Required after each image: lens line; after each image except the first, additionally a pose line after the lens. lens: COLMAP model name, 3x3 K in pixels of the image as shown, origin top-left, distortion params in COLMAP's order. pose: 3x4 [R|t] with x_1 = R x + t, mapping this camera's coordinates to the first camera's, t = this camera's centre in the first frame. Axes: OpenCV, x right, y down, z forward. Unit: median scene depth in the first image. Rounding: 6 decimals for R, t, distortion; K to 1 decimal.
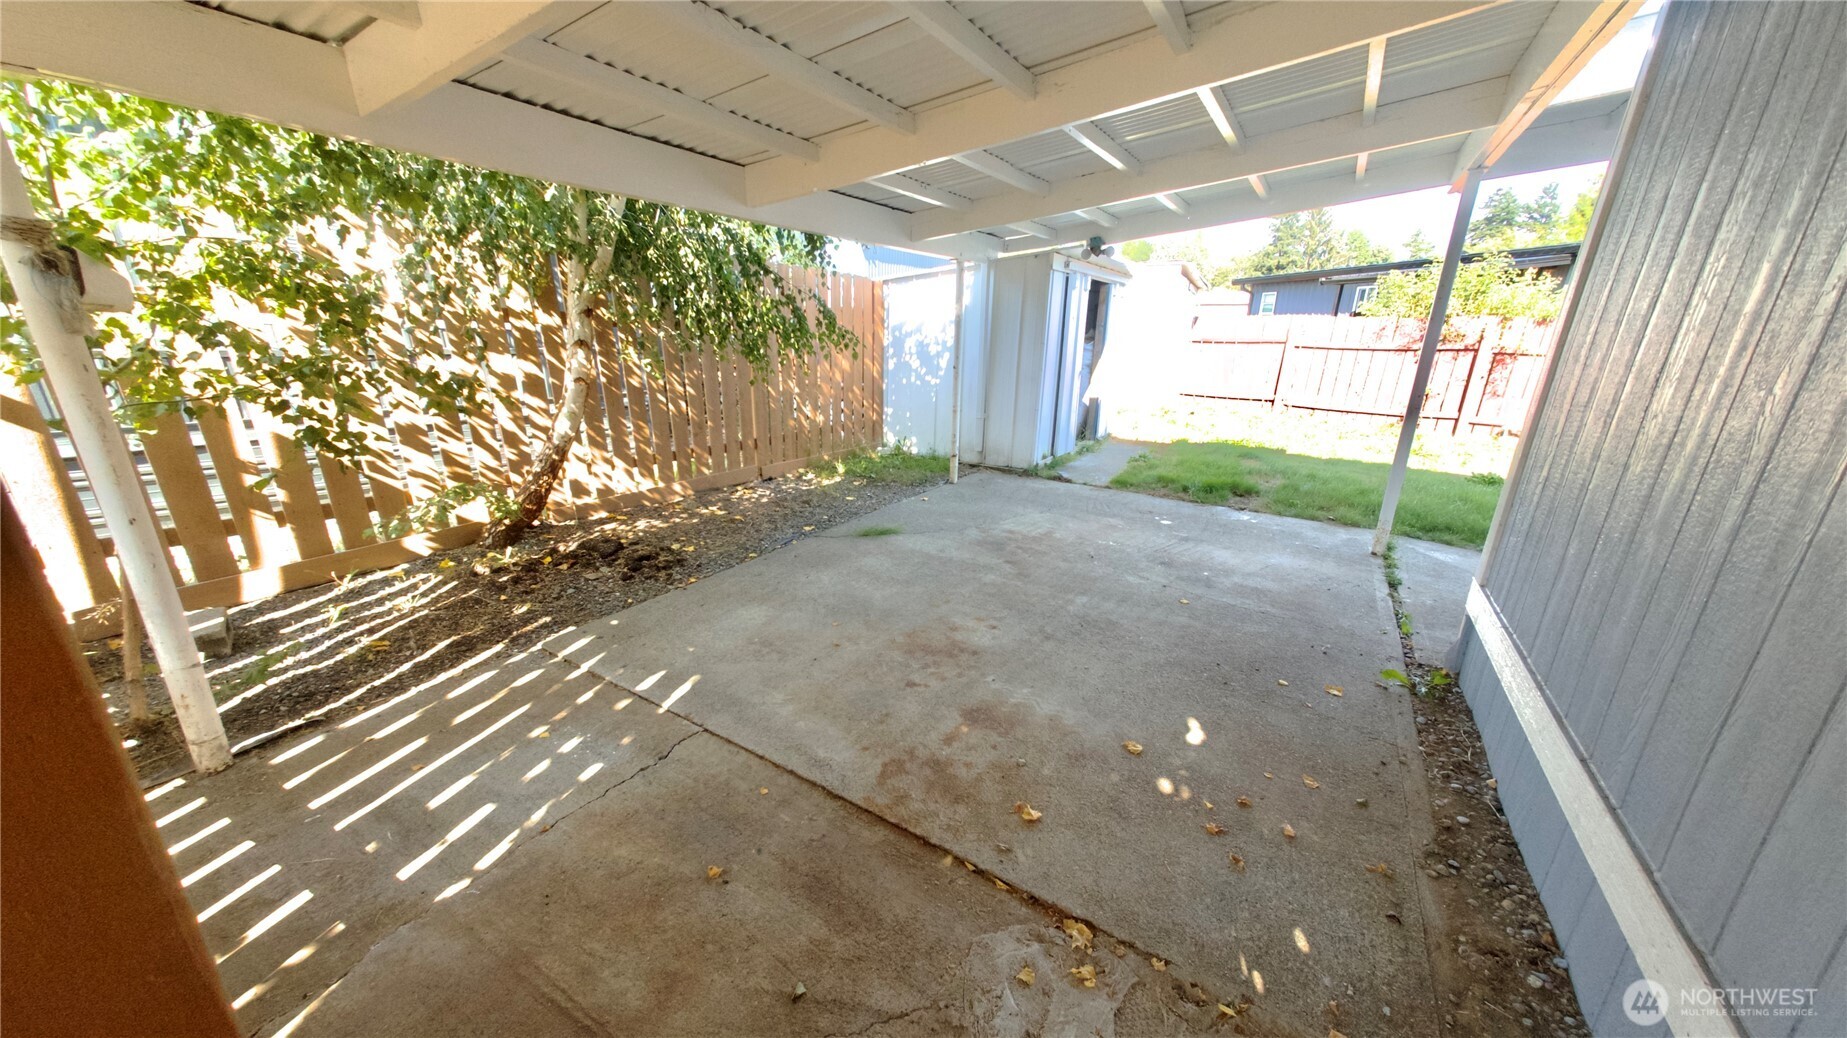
lens RADIAL K [[628.5, 0, 919.4], [0, 628.5, 521.0], [0, 0, 1]] dist [0.049239, -0.006395]
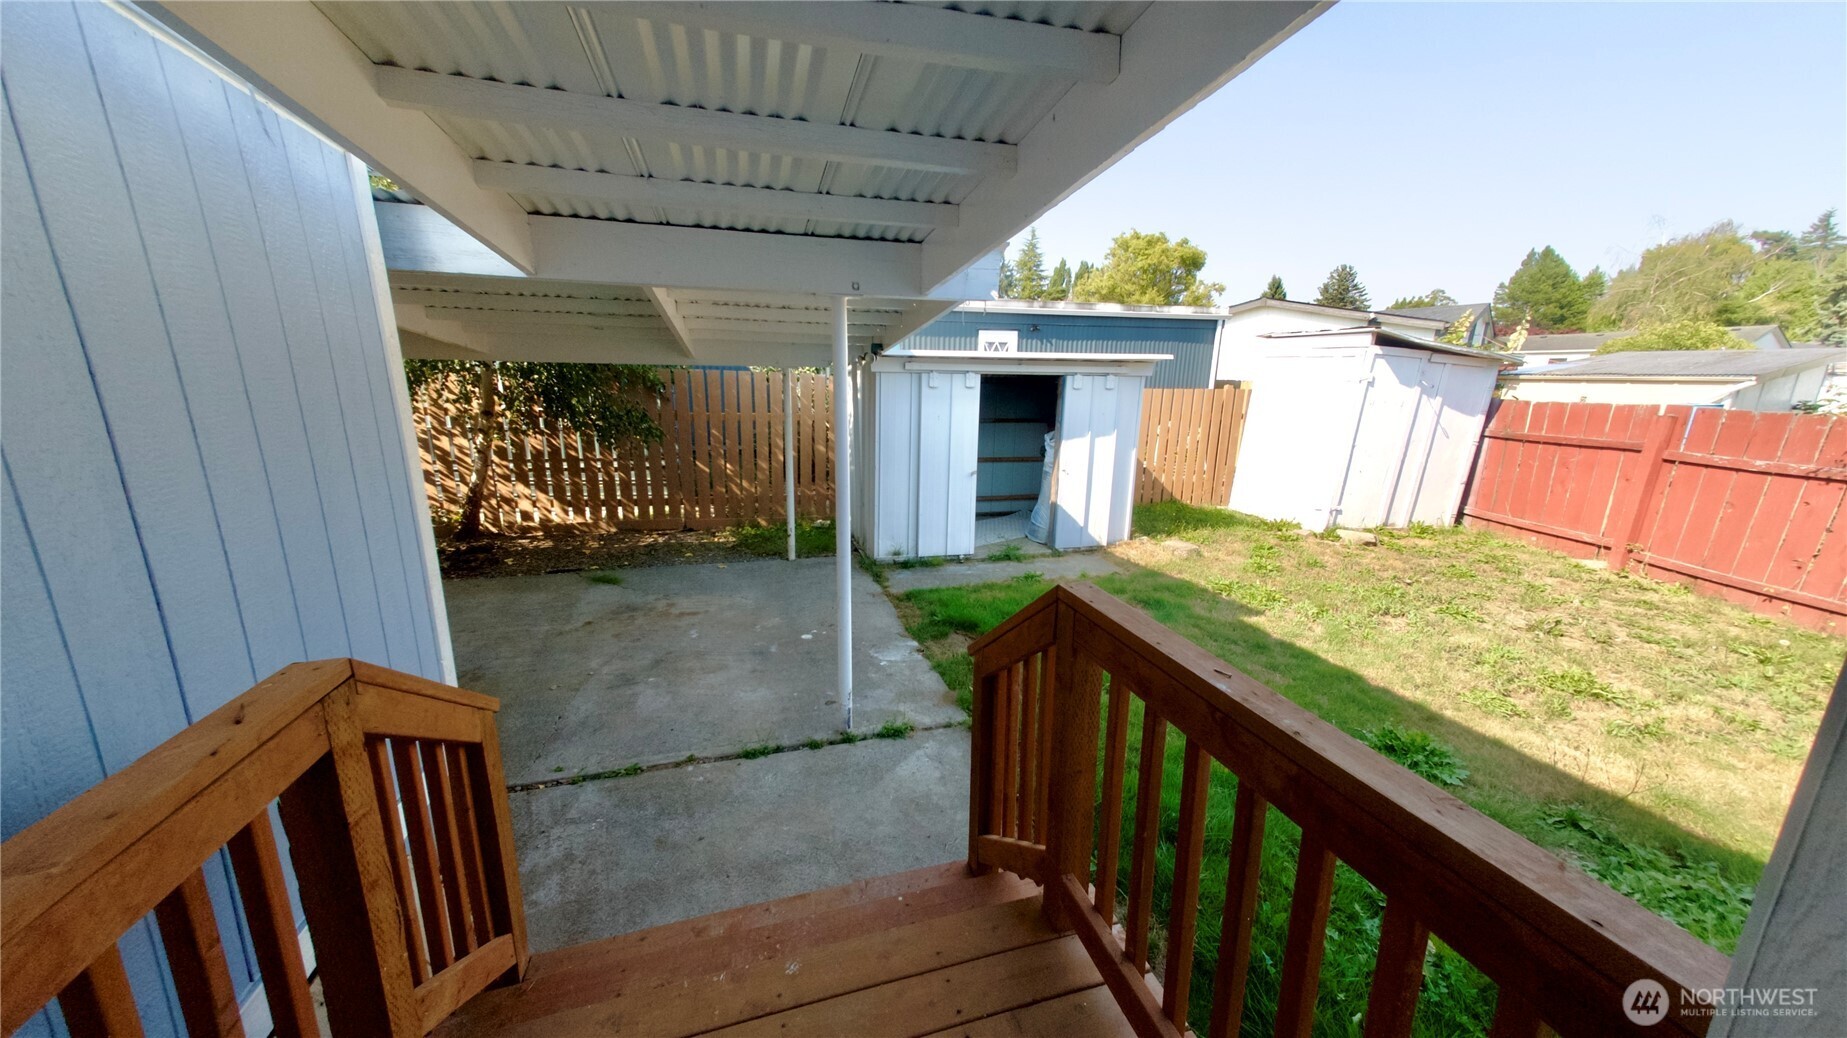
lens RADIAL K [[628.5, 0, 919.4], [0, 628.5, 521.0], [0, 0, 1]] dist [0.049239, -0.006395]
pose [[0.735508, 0.143608, -0.662122, 1.250241], [-0.200133, 0.979720, -0.009822, -0.216192], [0.647283, 0.139736, 0.749332, 0.416096]]
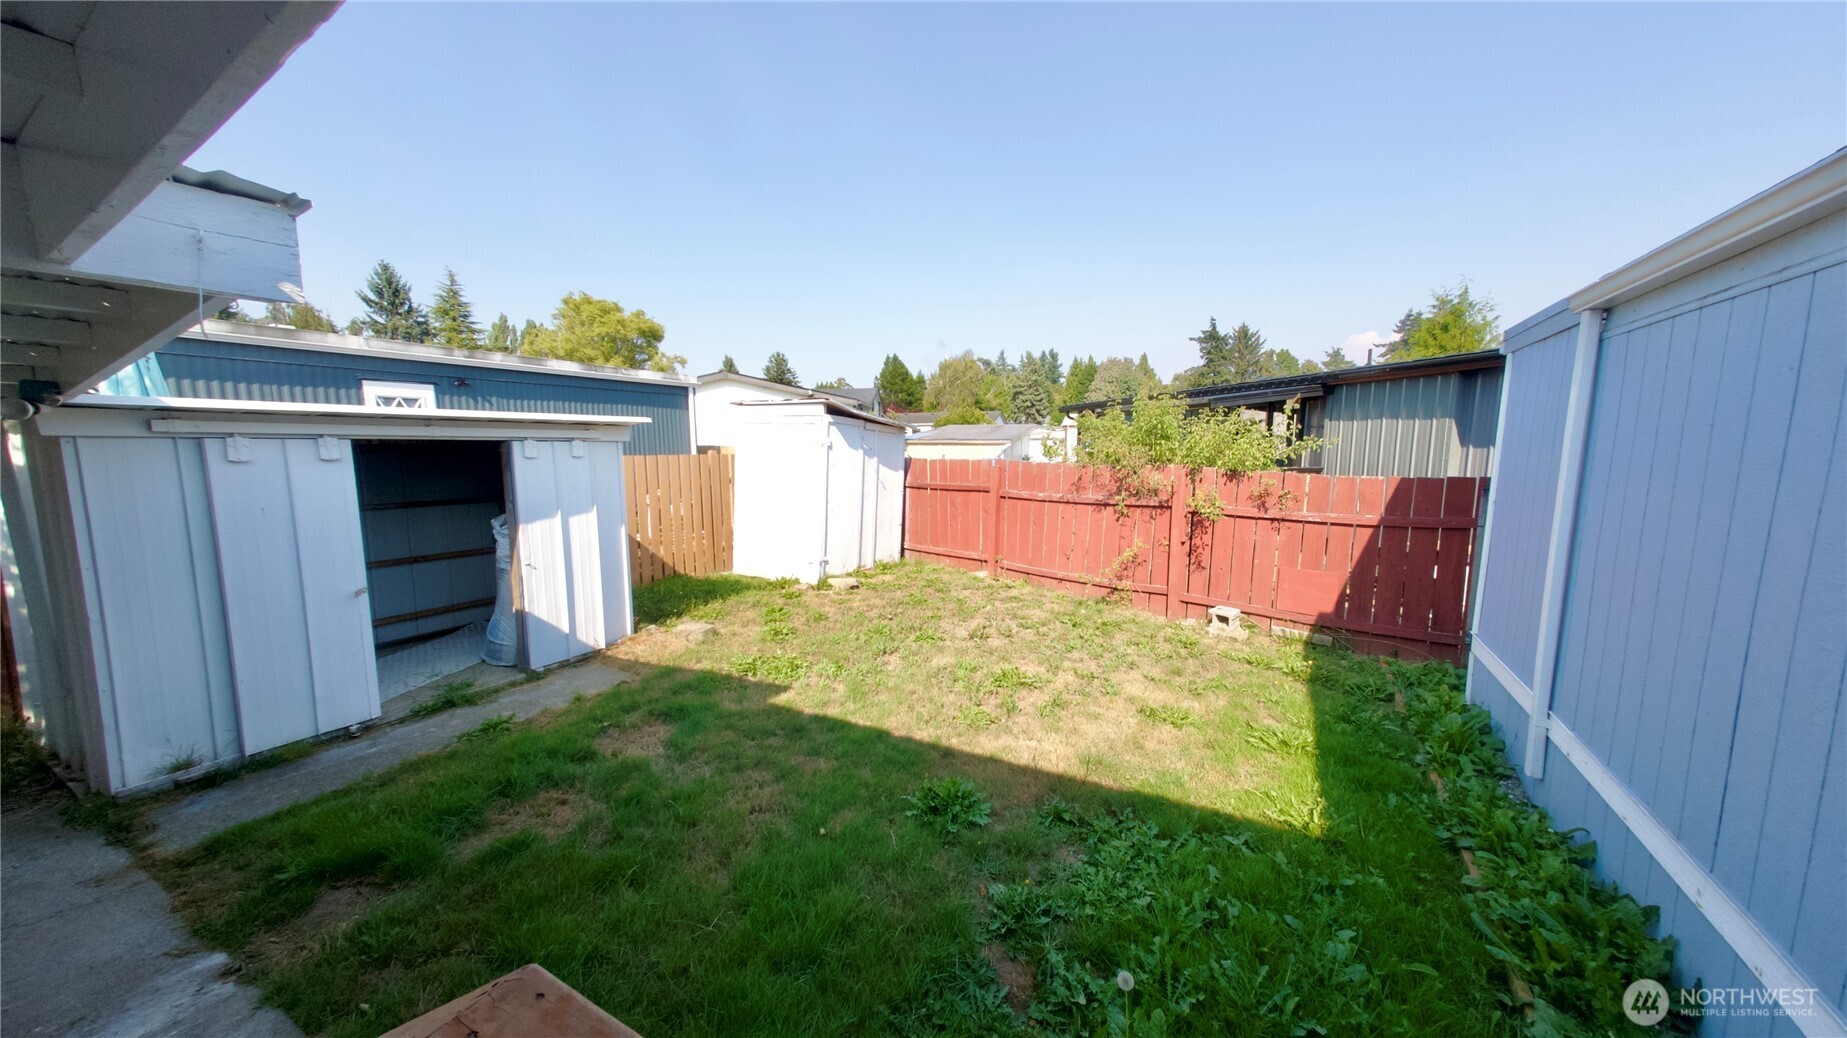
lens RADIAL K [[628.5, 0, 919.4], [0, 628.5, 521.0], [0, 0, 1]] dist [0.049239, -0.006395]
pose [[0.999382, -0.029348, 0.019360, 1.171708], [0.032303, 0.983851, -0.176052, -0.270818], [-0.013880, 0.176568, 0.984191, 0.598386]]
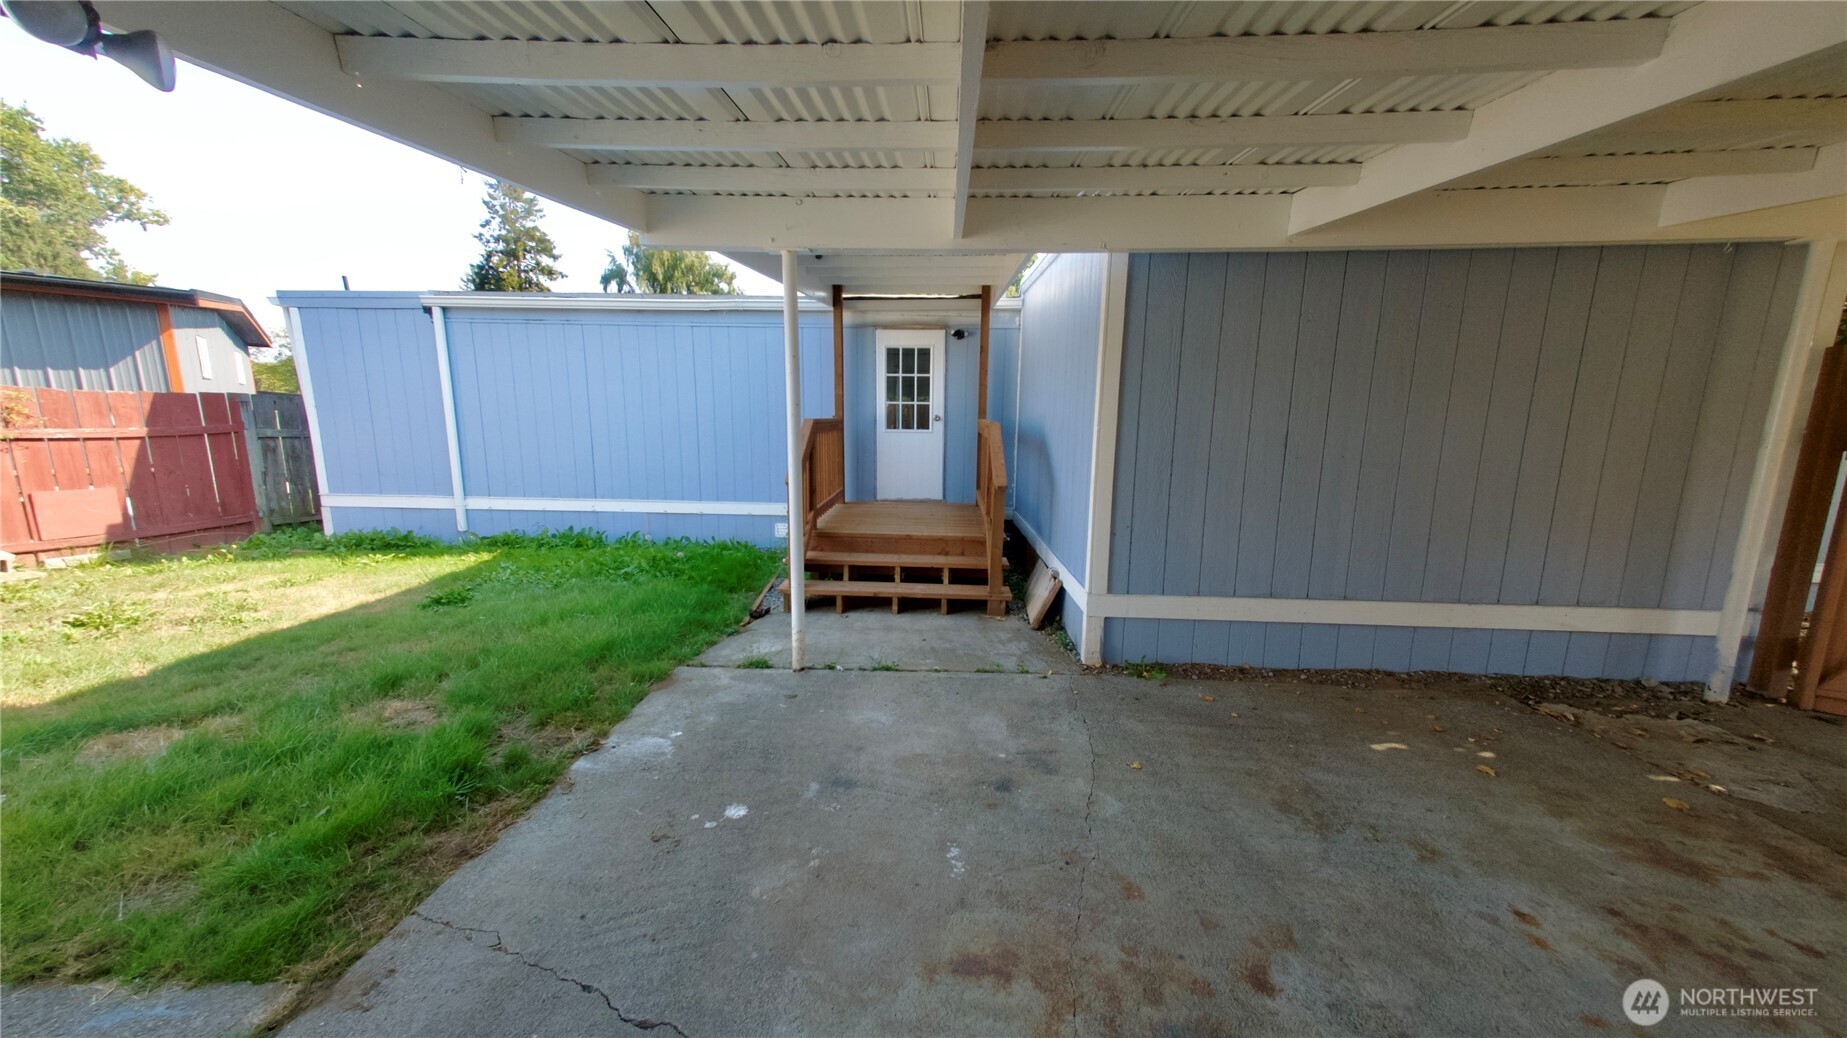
lens RADIAL K [[628.5, 0, 919.4], [0, 628.5, 521.0], [0, 0, 1]] dist [0.049239, -0.006395]
pose [[-0.488916, -0.167078, 0.856181, -0.051723], [0.239802, 0.917931, 0.316065, -0.349496], [-0.838723, 0.359843, -0.408726, 1.118123]]
